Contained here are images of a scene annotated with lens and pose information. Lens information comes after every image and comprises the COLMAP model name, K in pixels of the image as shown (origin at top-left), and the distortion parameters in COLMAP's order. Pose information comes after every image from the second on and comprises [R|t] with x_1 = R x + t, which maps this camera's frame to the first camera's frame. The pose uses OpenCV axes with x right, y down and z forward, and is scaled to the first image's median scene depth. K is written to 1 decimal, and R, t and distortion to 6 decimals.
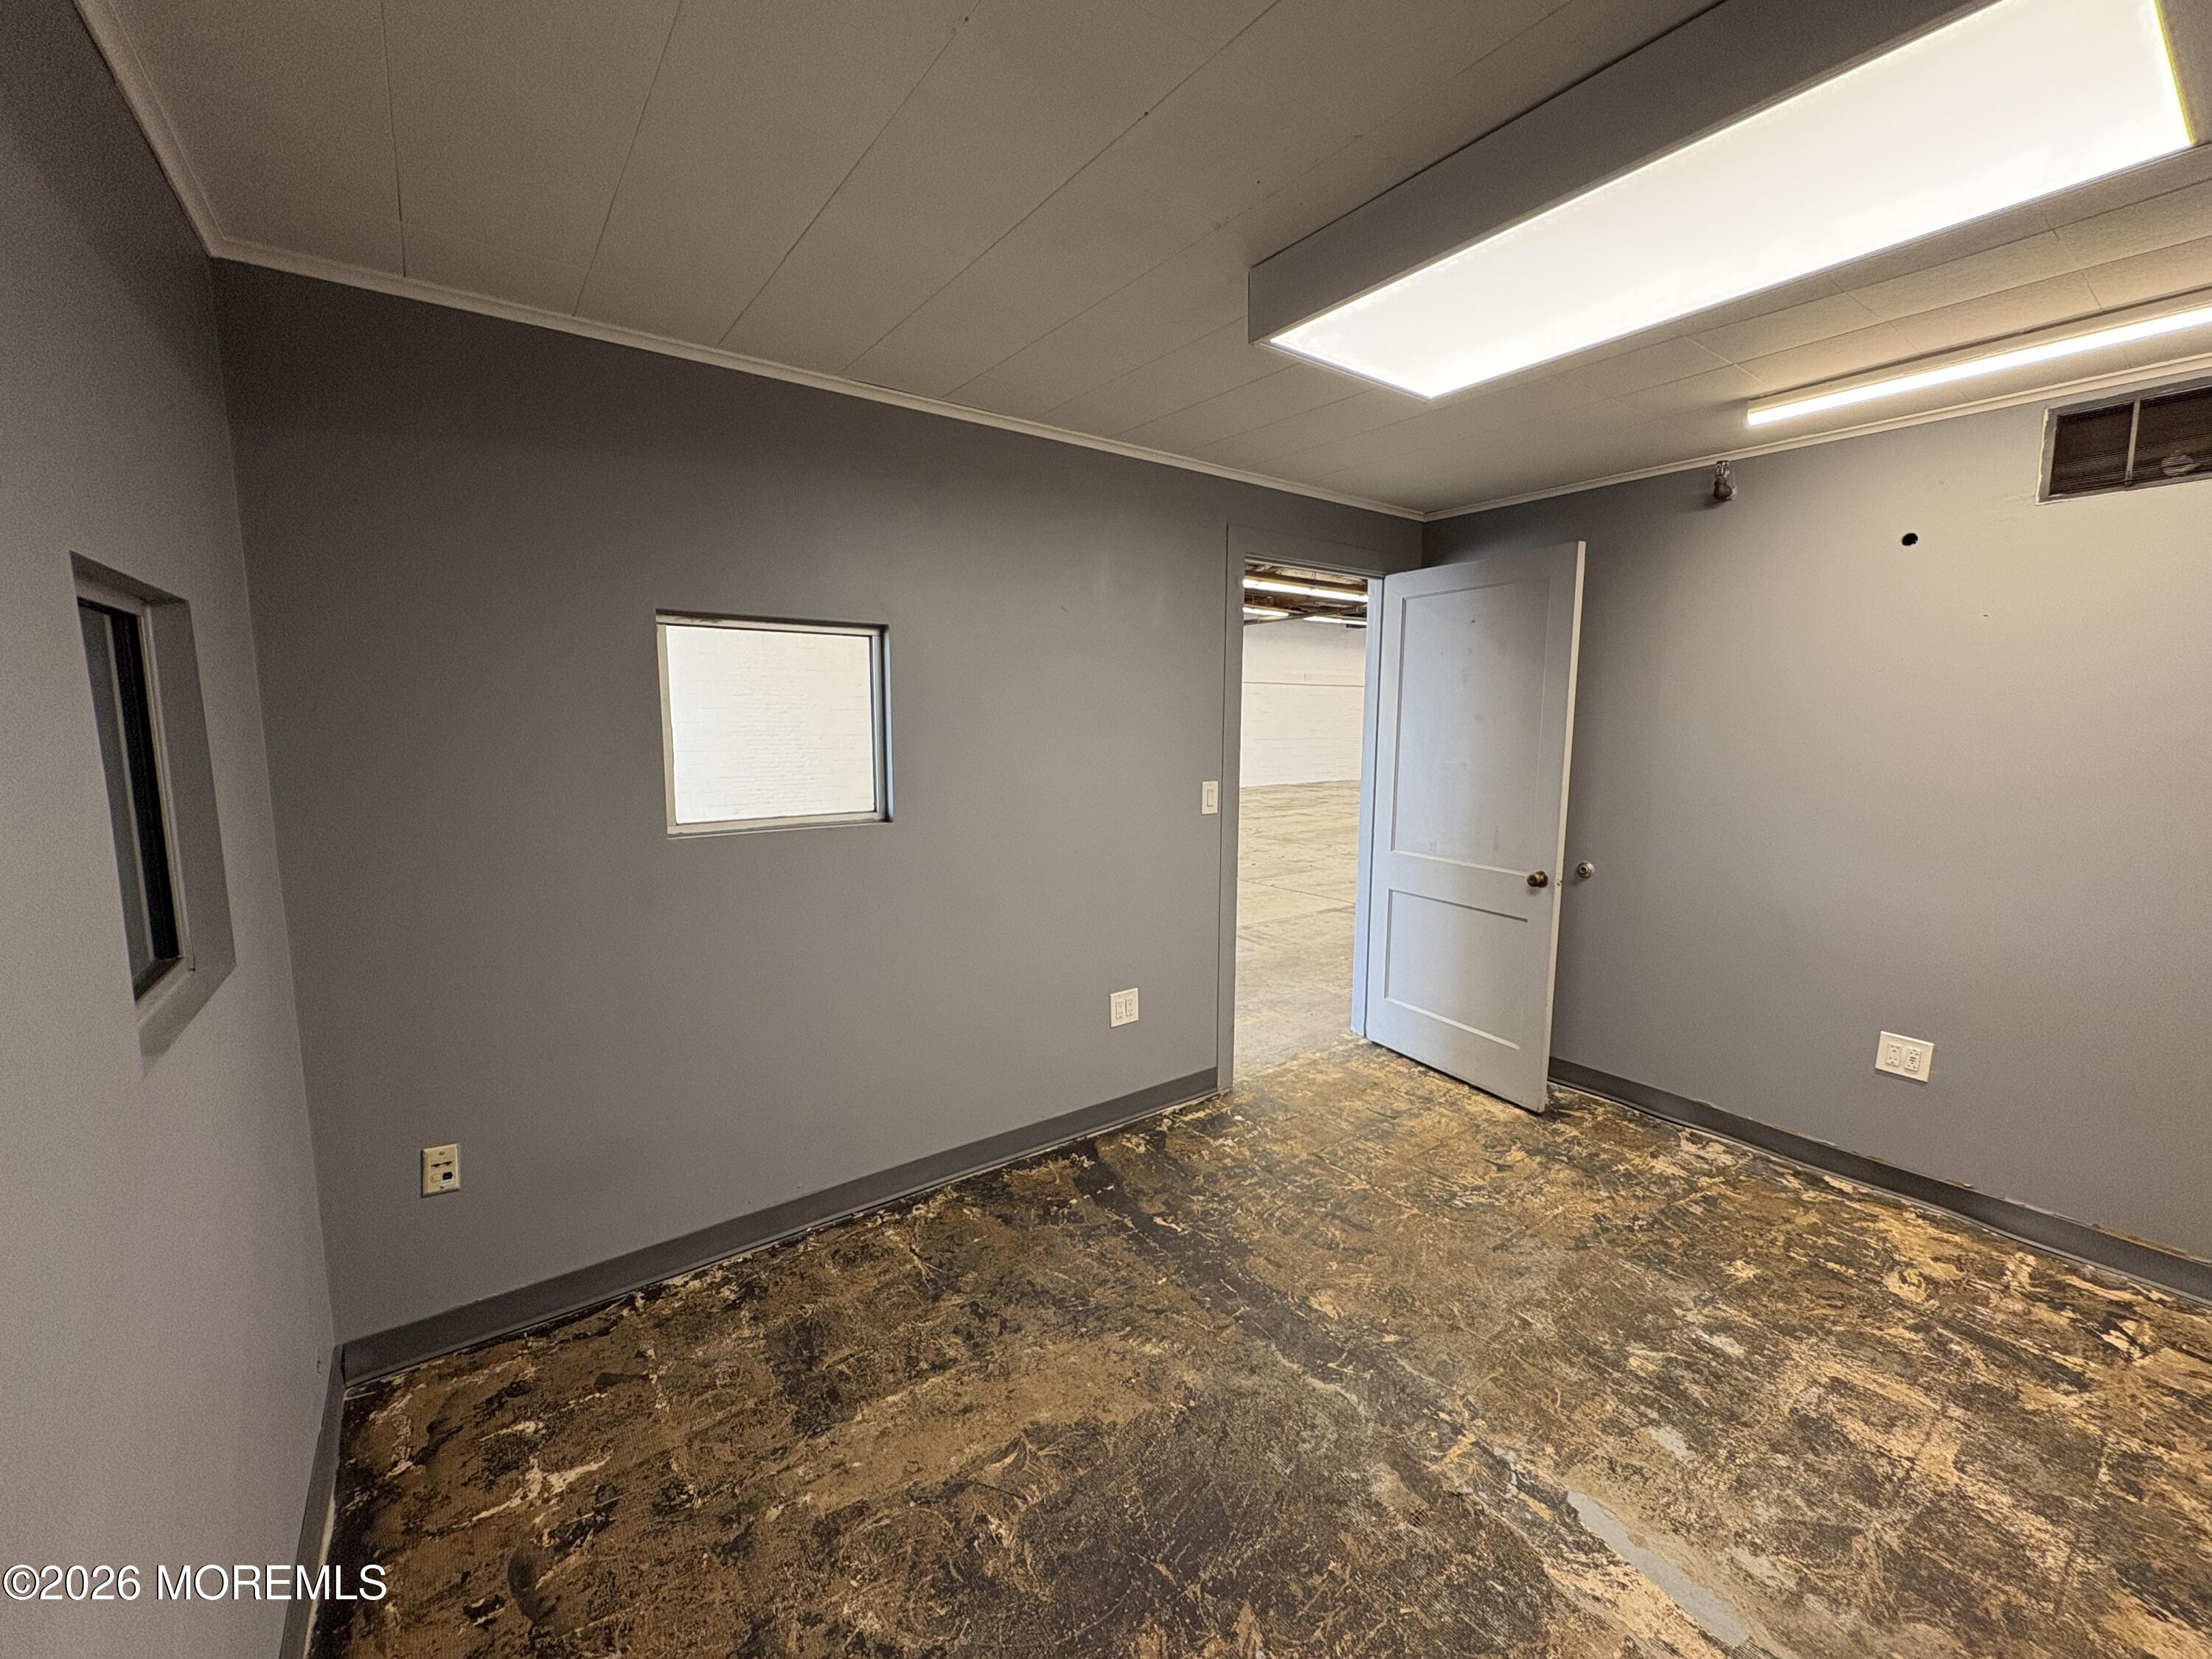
lens RADIAL K [[881.7, 0, 1108.2], [0, 881.7, 828.1], [0, 0, 1]] dist [0.000853, -0.000438]
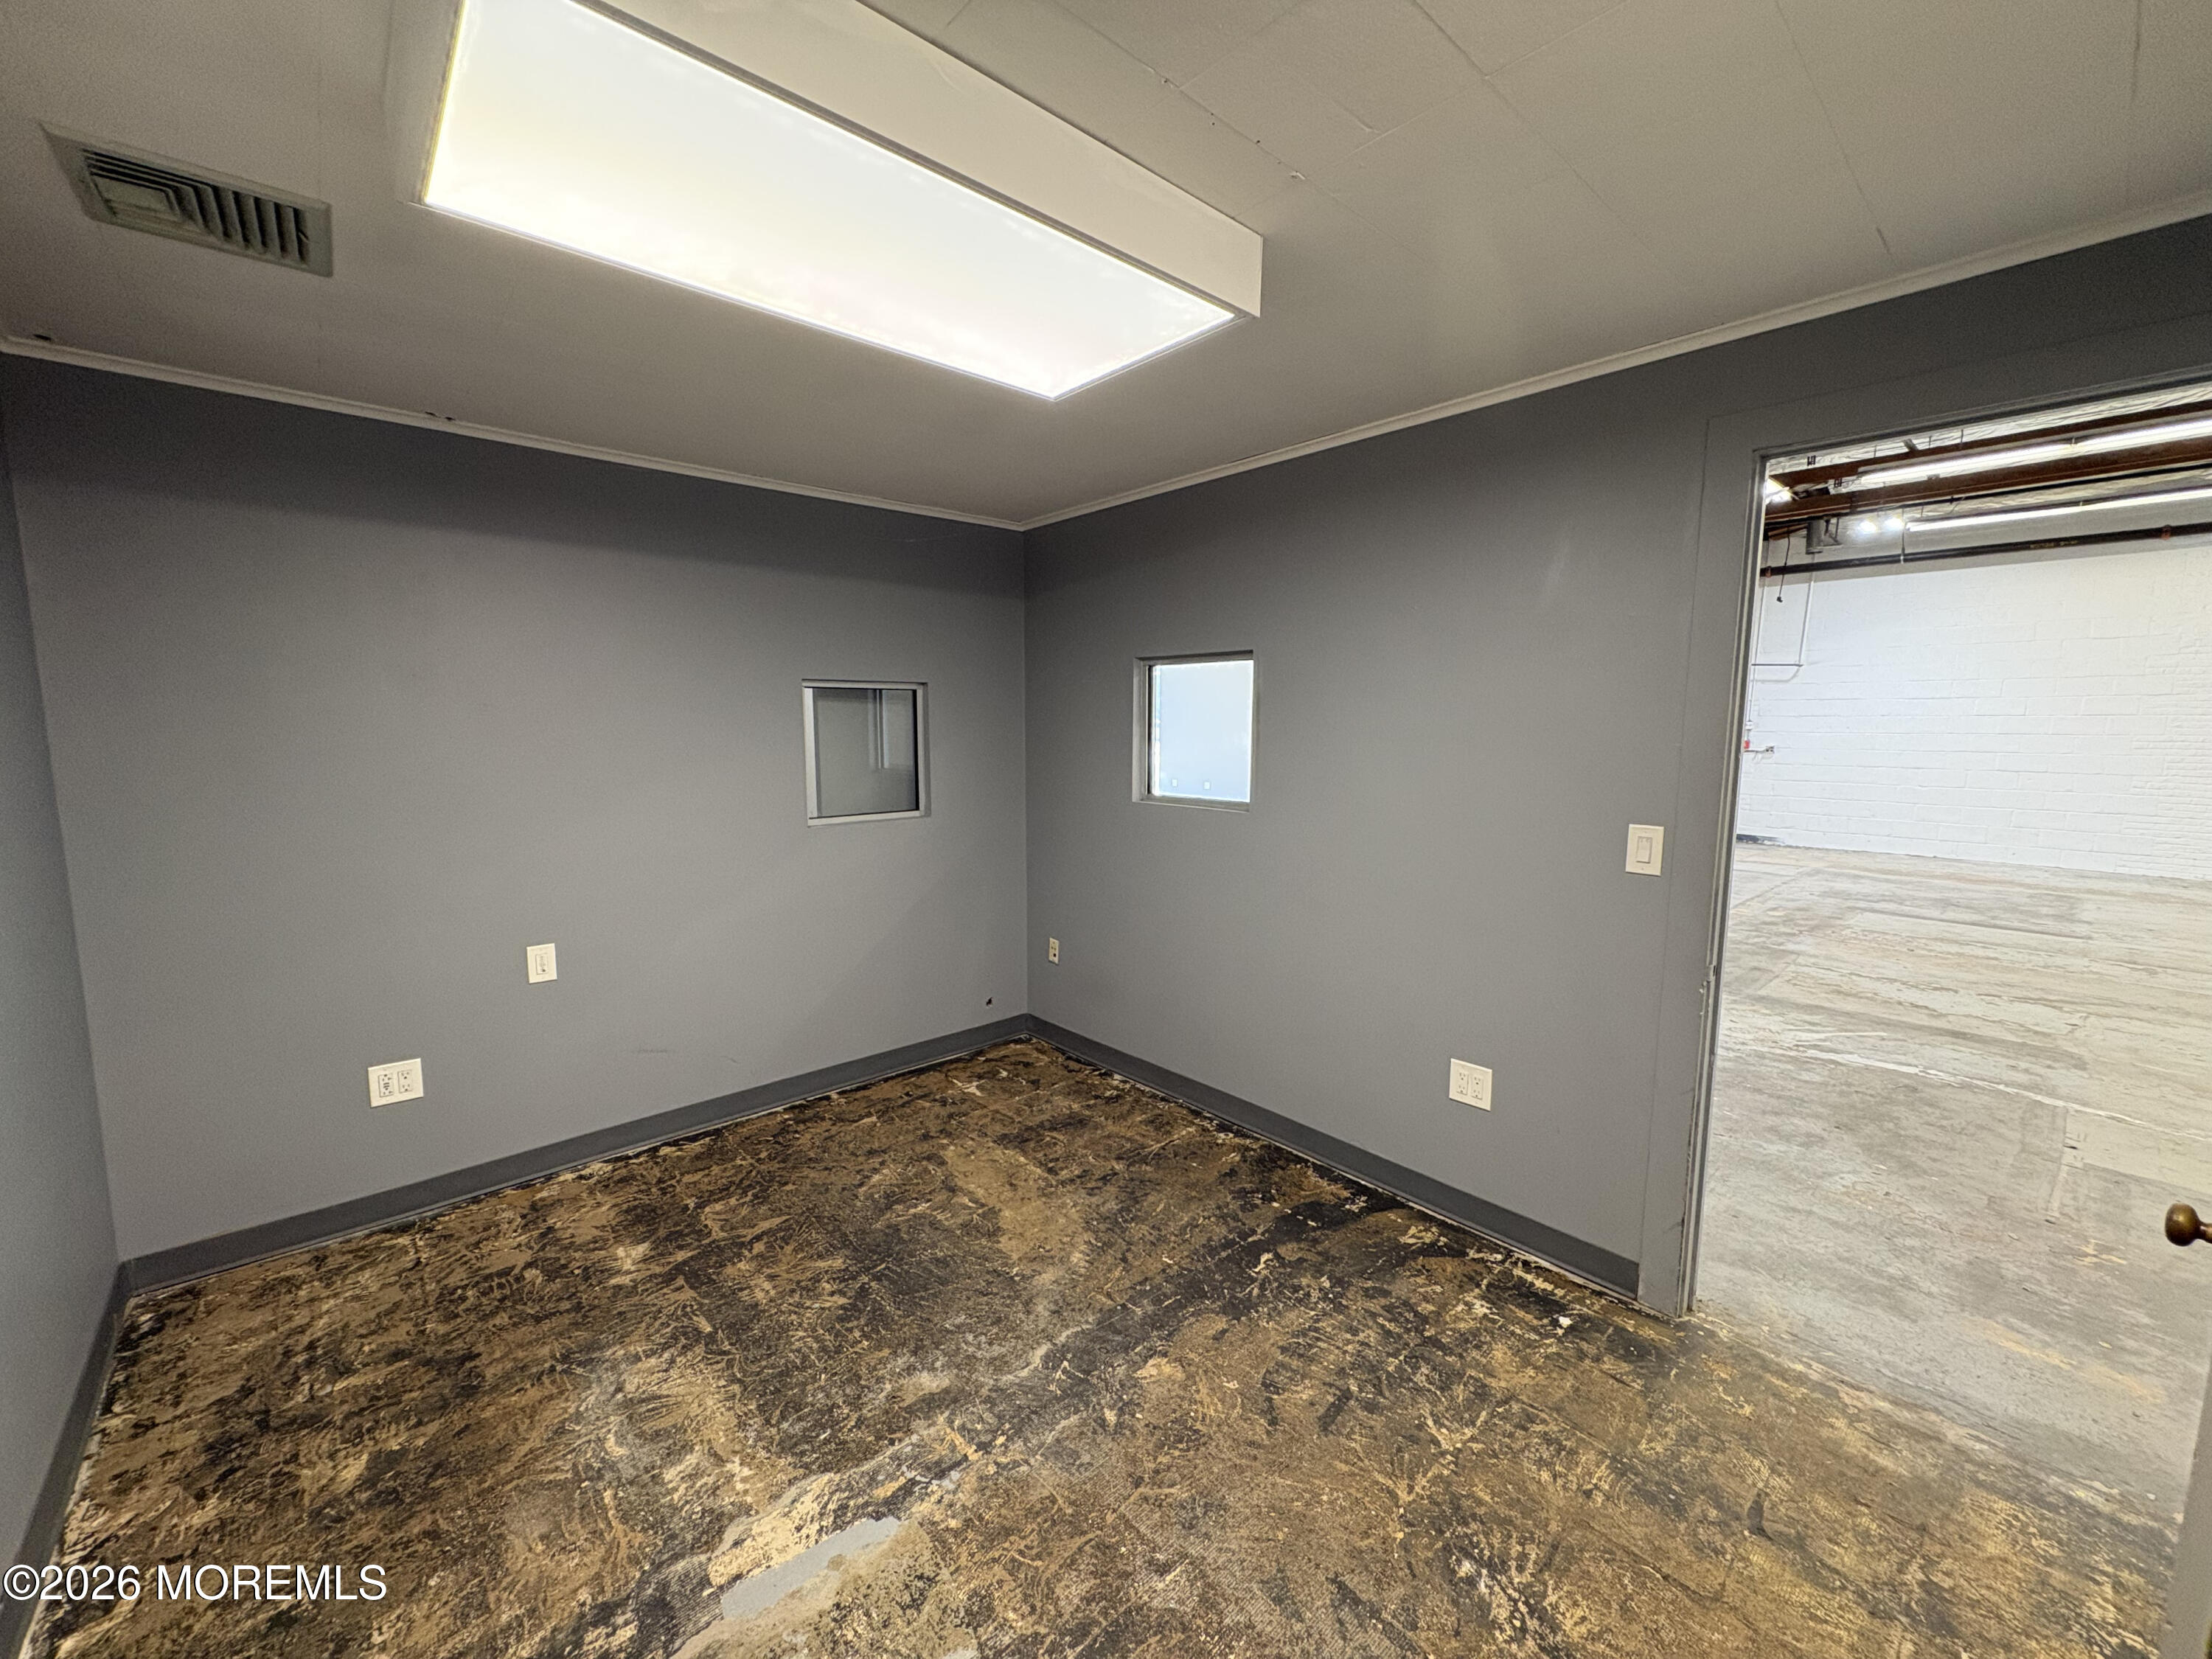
lens RADIAL K [[881.7, 0, 1108.2], [0, 881.7, 828.1], [0, 0, 1]] dist [0.000853, -0.000438]
pose [[0.094502, 0.116969, -0.988629, 1.245654], [-0.128317, 0.986221, 0.104418, -0.116113], [0.987220, 0.116990, 0.108209, 0.908172]]
